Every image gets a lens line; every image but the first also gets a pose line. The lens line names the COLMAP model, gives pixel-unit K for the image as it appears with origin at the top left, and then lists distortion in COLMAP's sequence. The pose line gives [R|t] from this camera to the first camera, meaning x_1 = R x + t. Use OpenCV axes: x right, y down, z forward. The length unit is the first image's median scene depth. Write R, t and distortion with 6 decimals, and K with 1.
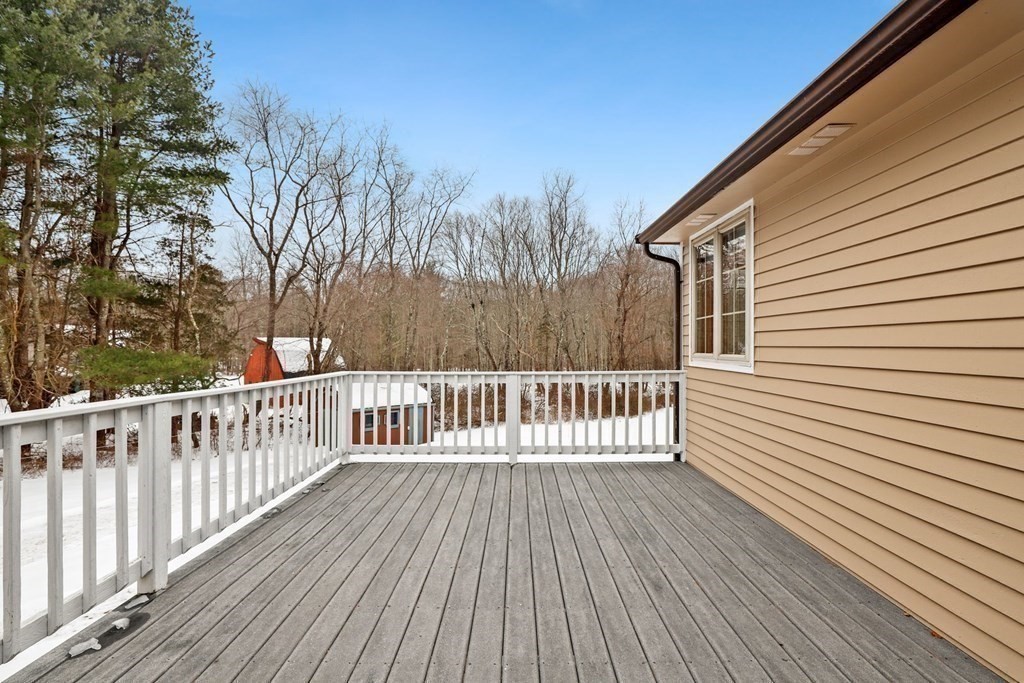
lens RADIAL K [[472.4, 0, 517.9], [0, 472.4, 342.7], [0, 0, 1]] dist [-0.035410, 0.006921]
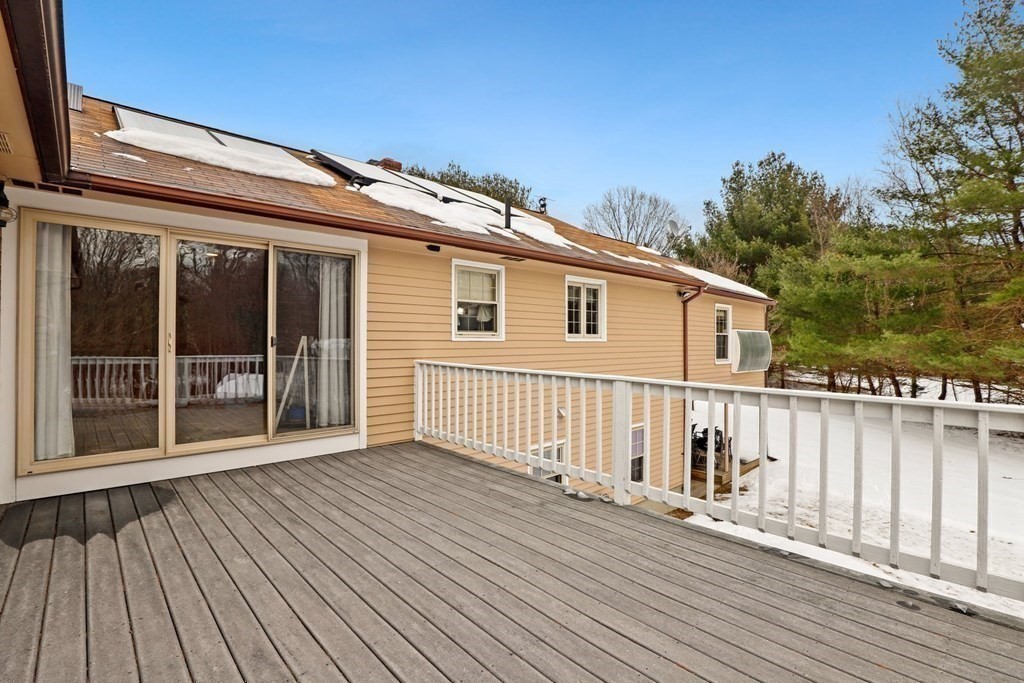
lens RADIAL K [[472.4, 0, 517.9], [0, 472.4, 342.7], [0, 0, 1]] dist [-0.035410, 0.006921]
pose [[-0.727149, -0.003446, -0.686471, 0.415229], [-0.000003, 0.999987, -0.005017, 0.009913], [0.686479, -0.003646, -0.727140, 1.496475]]
